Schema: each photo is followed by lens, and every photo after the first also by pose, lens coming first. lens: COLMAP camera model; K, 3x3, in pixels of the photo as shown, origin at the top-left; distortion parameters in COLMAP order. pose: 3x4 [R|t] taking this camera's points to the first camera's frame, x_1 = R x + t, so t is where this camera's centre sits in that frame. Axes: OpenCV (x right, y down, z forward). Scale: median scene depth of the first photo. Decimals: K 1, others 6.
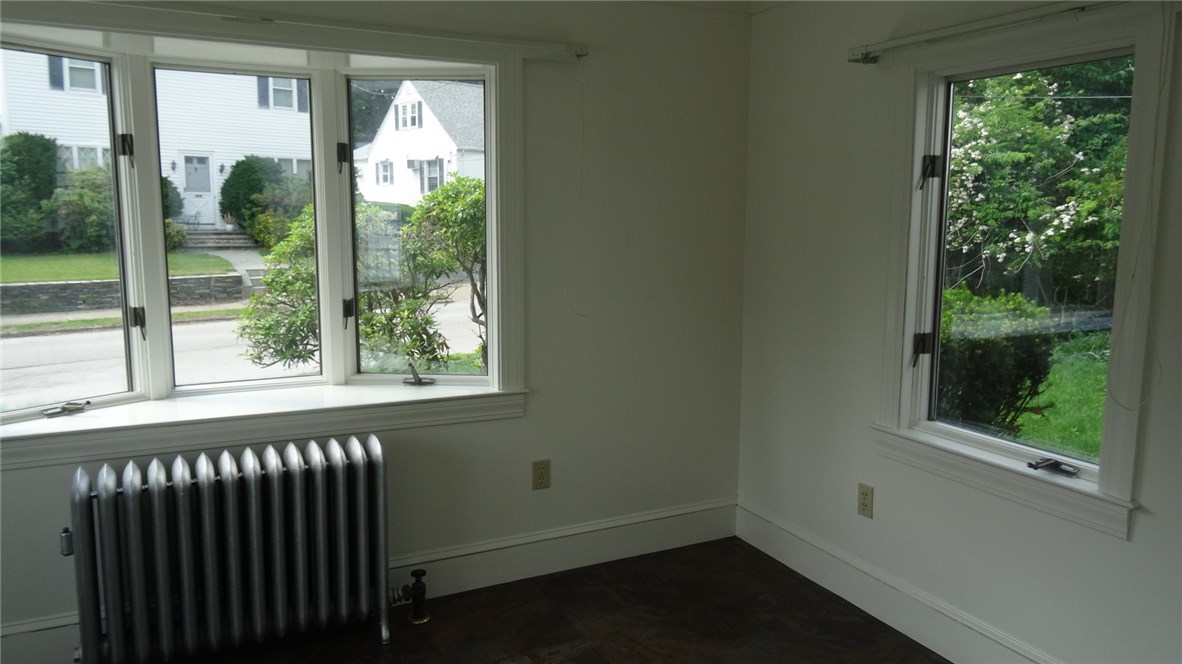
lens RADIAL K [[849.7, 0, 591.0], [0, 849.7, 332.0], [0, 0, 1]] dist [-0.005584, -0.002555]
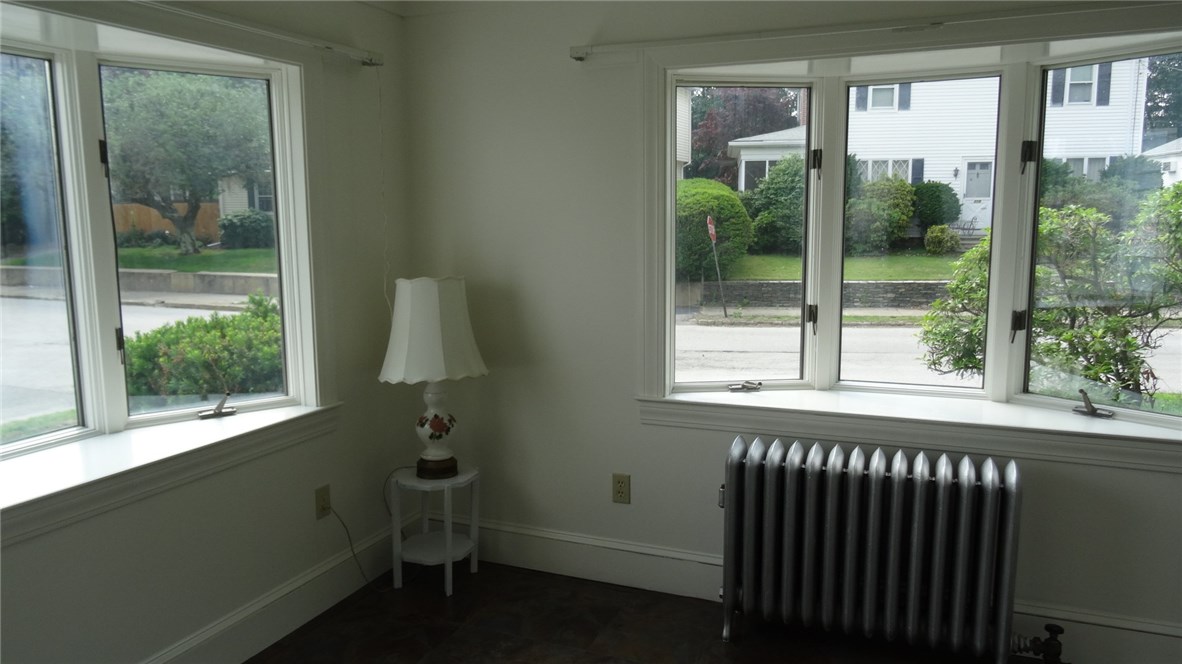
lens RADIAL K [[842.0, 0, 591.0], [0, 842.0, 332.0], [0, 0, 1]] dist [0.004333, 0.000796]
pose [[0.648779, 0.086415, -0.756055, 0.107060], [-0.090329, 0.995252, 0.036242, -0.007149], [0.755597, 0.044781, 0.653504, 0.055856]]
